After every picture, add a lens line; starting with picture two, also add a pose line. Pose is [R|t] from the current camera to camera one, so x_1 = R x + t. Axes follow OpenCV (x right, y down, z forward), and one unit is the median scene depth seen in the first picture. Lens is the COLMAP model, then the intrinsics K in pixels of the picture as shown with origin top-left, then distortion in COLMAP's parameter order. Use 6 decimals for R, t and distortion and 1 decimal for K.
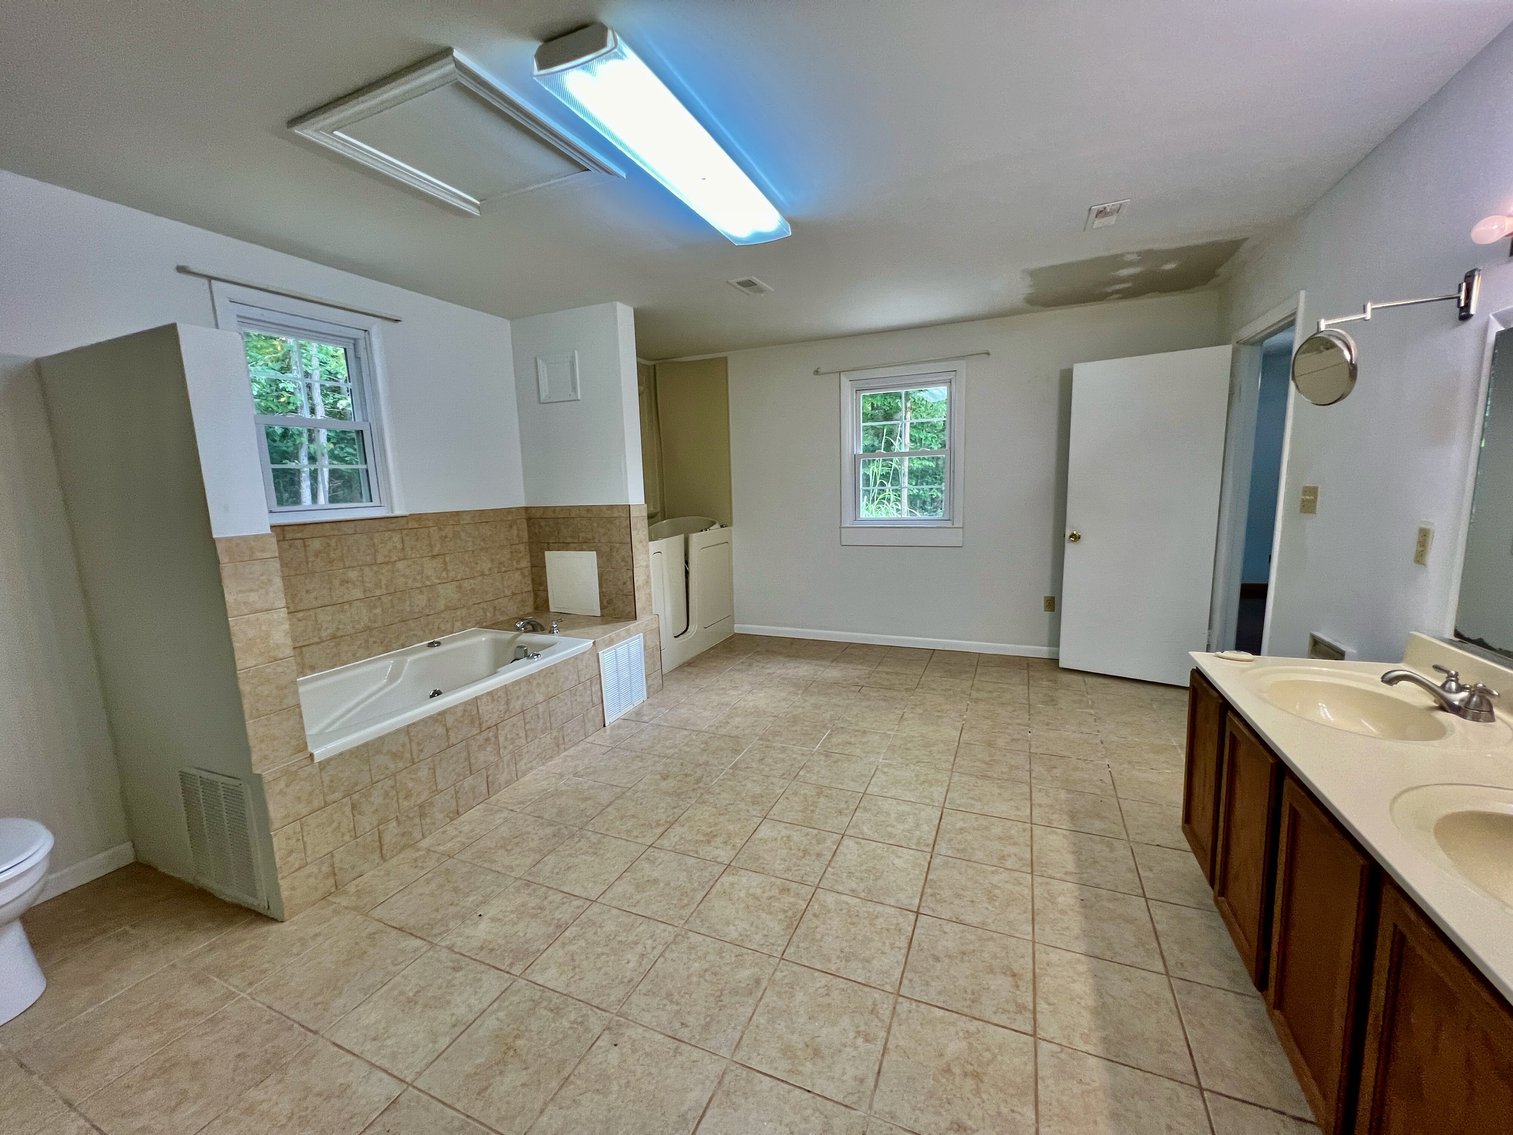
lens RADIAL K [[614.2, 0, 751.4], [0, 614.2, 568.7], [0, 0, 1]] dist [-0.000054, -0.000047]
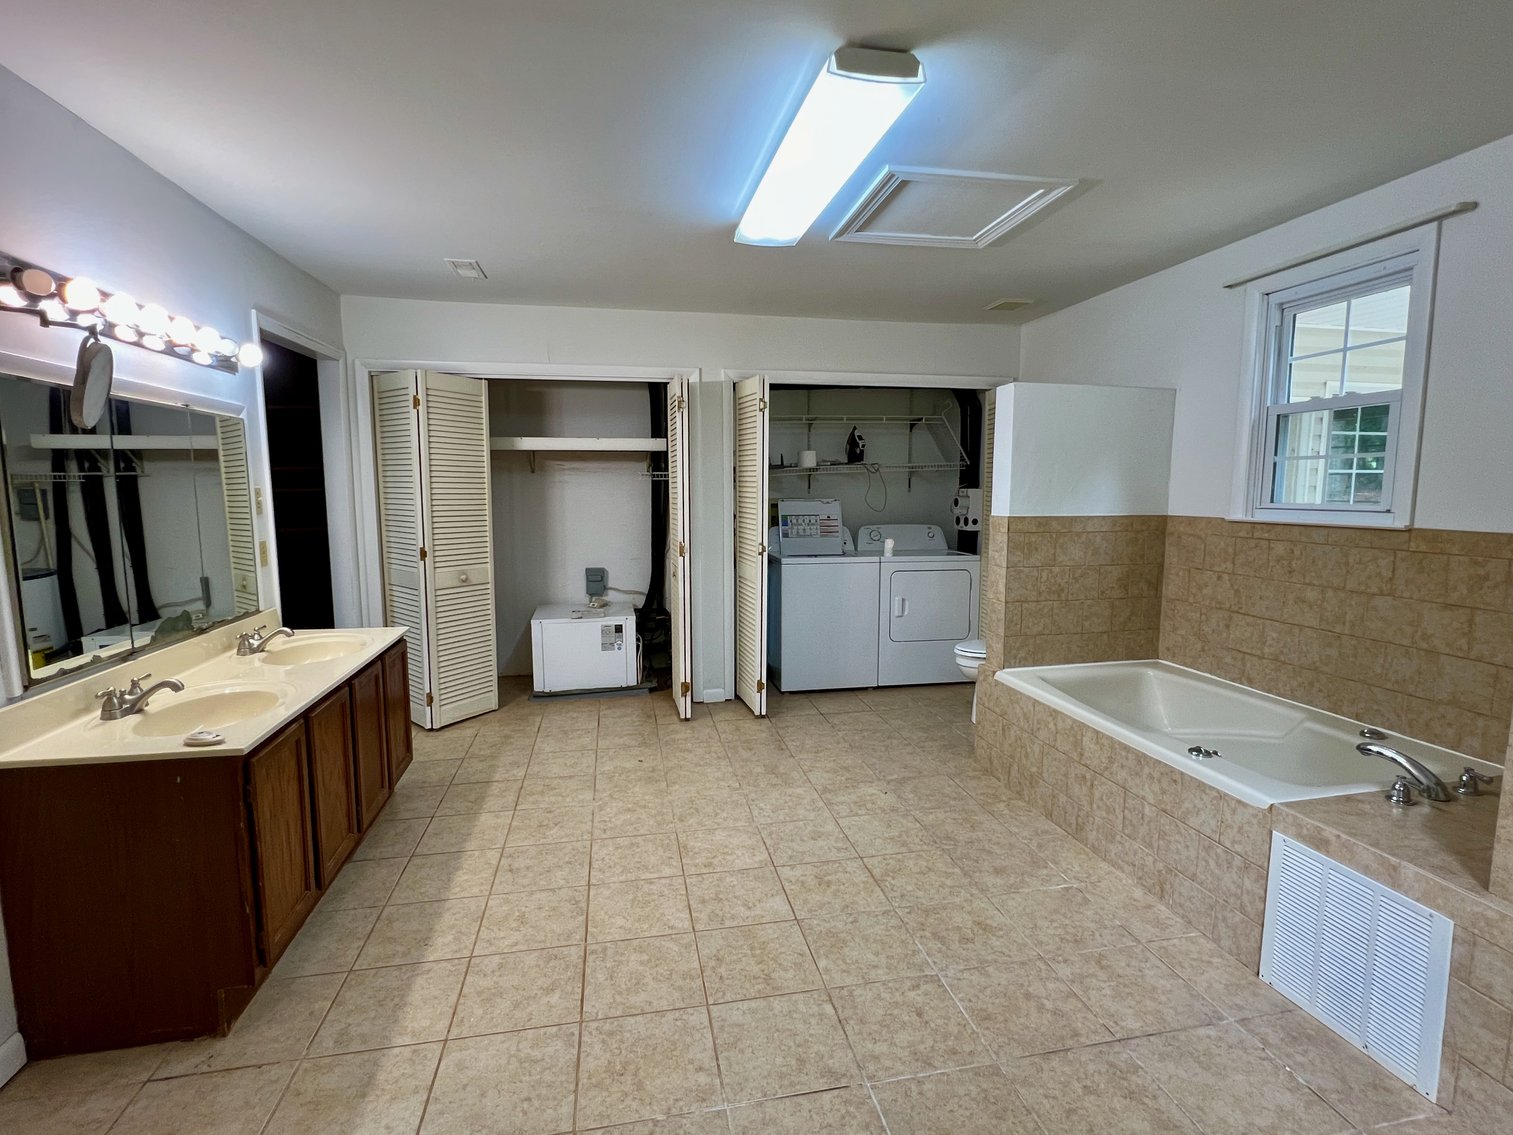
lens RADIAL K [[699.4, 0, 751.5], [0, 699.4, 566.0], [0, 0, 1]] dist [-0.005042, 0.000626]
pose [[-0.817245, 0.099155, -0.567696, 0.520678], [-0.053333, 0.967846, 0.245823, -0.246192], [0.573817, 0.231175, -0.785679, 1.528193]]
